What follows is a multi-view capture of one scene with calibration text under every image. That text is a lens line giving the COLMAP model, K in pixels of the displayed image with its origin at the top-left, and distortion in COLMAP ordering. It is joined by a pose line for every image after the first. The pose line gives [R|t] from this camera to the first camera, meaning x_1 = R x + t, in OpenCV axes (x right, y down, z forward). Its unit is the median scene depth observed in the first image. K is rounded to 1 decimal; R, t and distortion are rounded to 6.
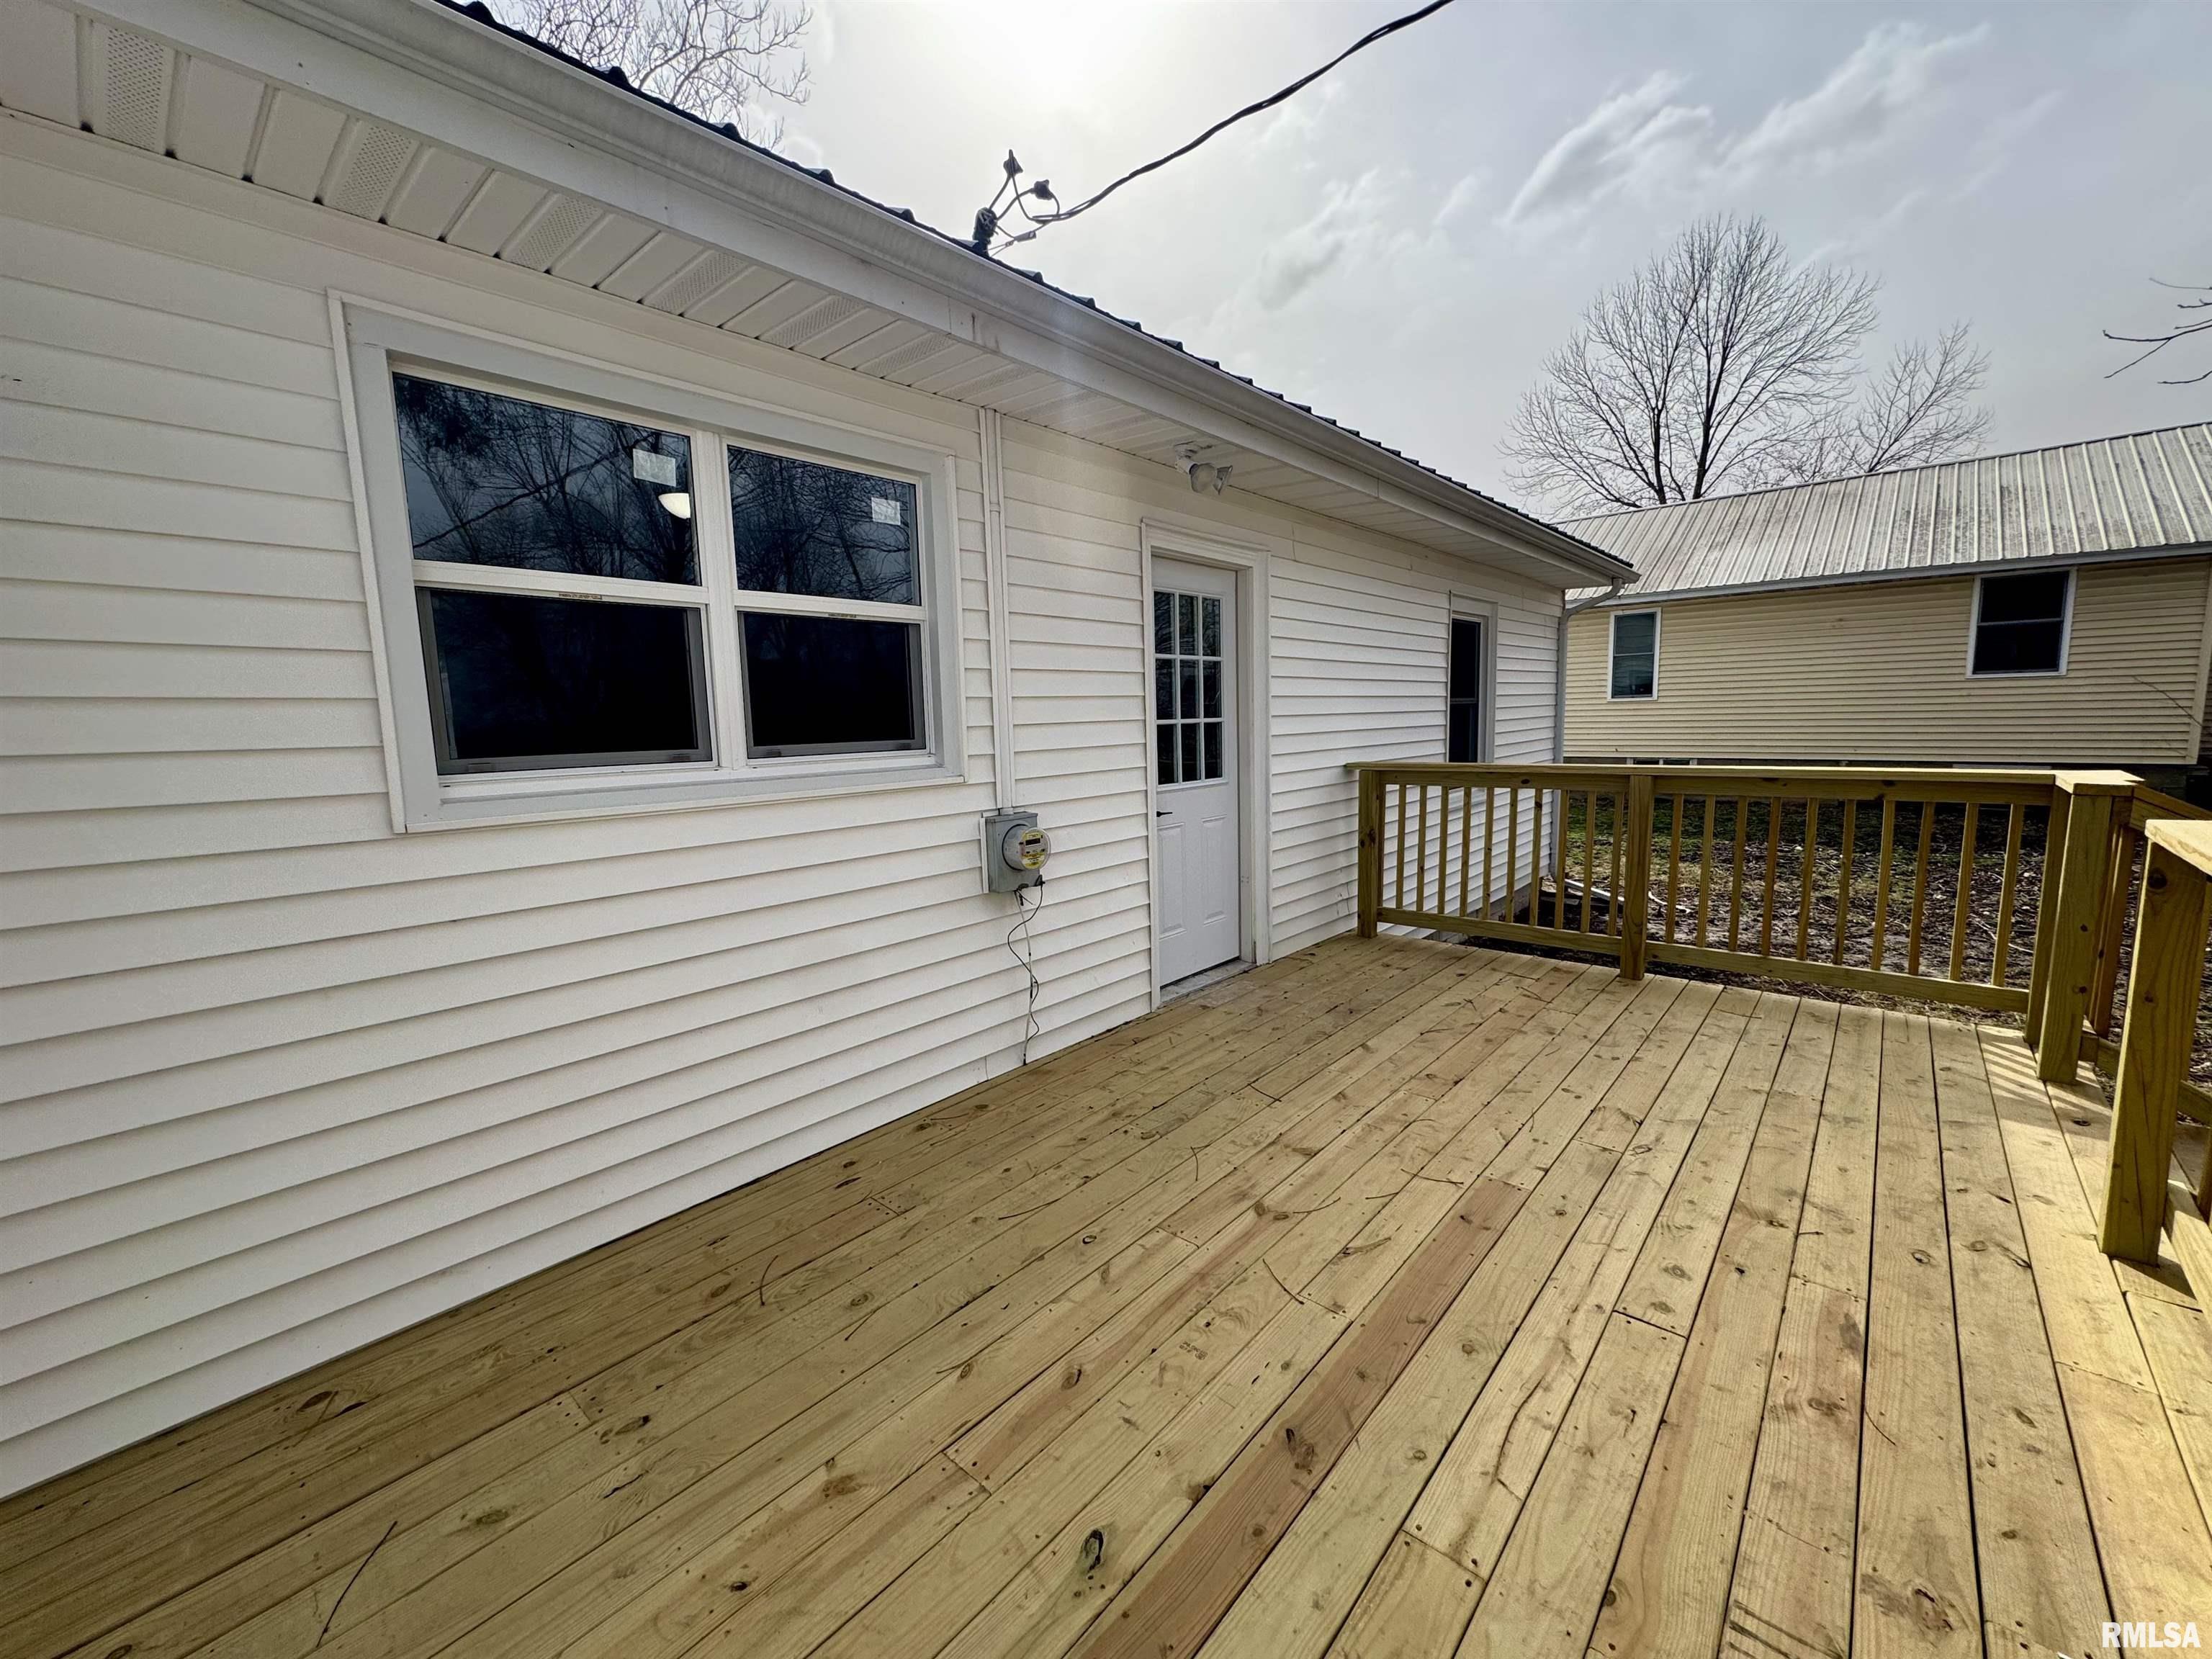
lens RADIAL K [[884.7, 0, 1103.0], [0, 884.7, 829.7], [0, 0, 1]] dist [-0.003119, 0.000116]
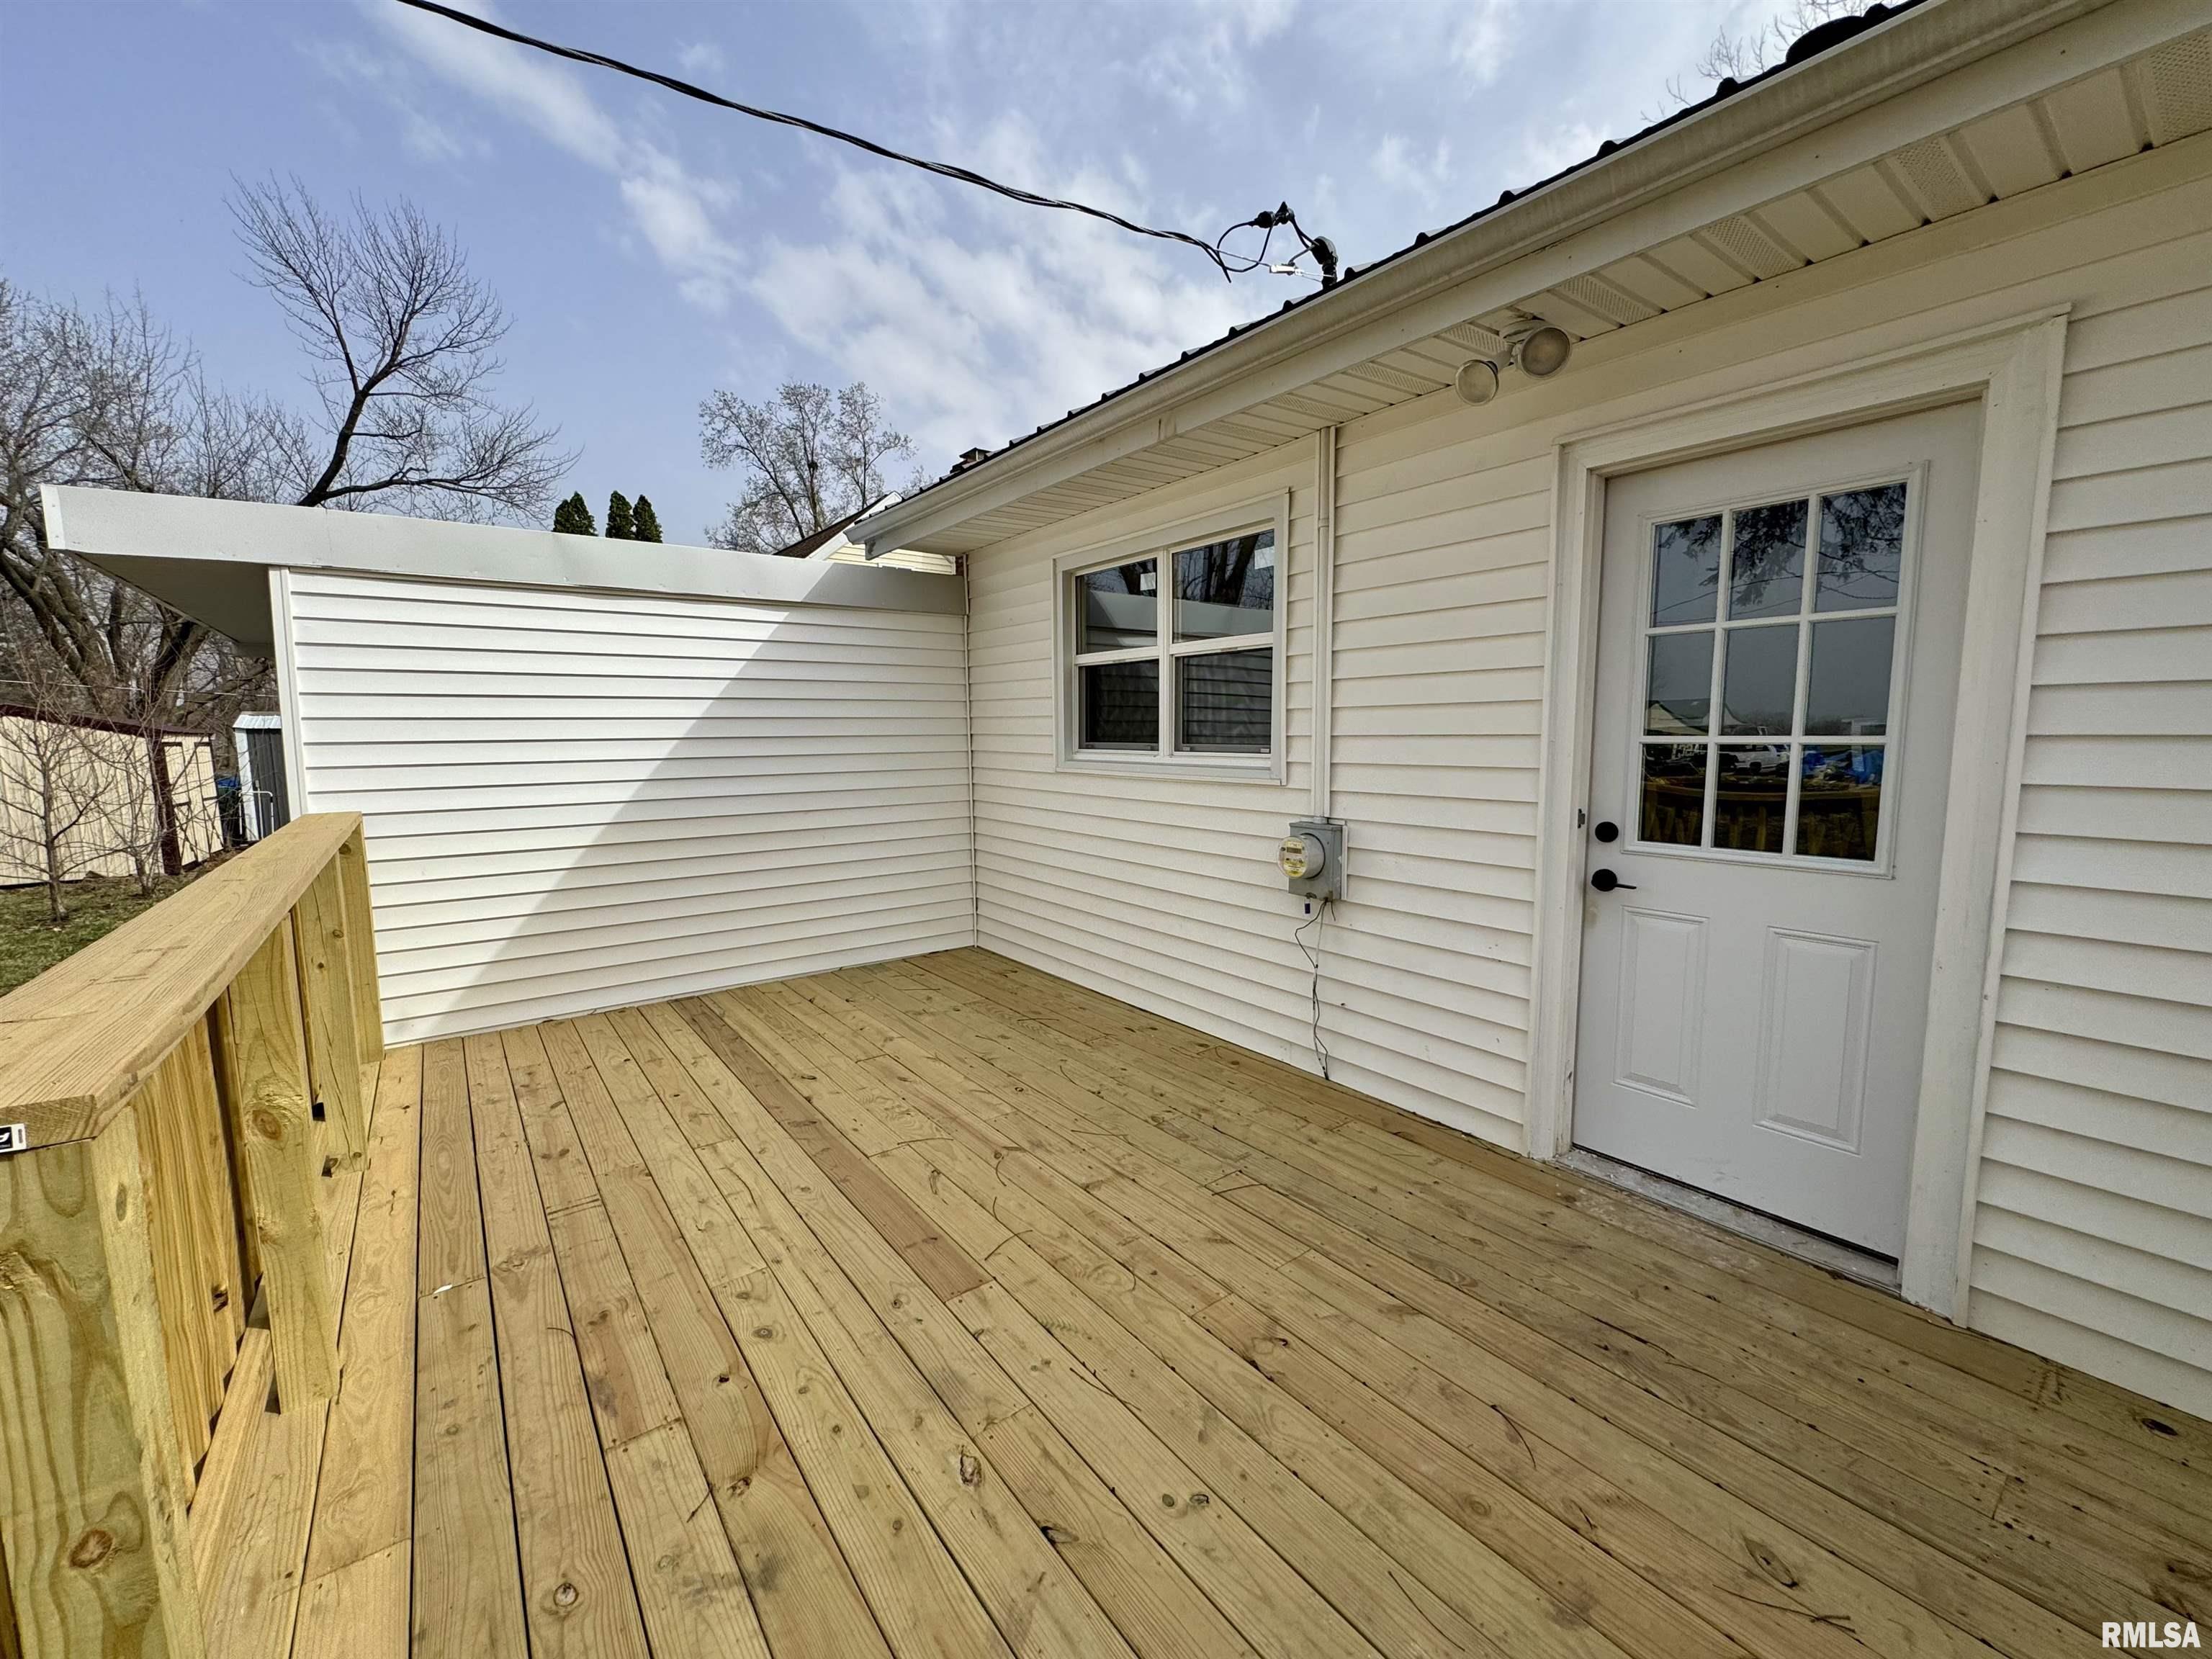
lens RADIAL K [[884.7, 0, 1102.2], [0, 884.7, 826.5], [0, 0, 1]] dist [-0.003119, 0.000116]
pose [[-0.193485, 0.134049, -0.971902, 1.145061], [-0.113411, 0.980925, 0.157871, -0.179386], [0.974526, 0.140771, -0.174592, 1.154931]]
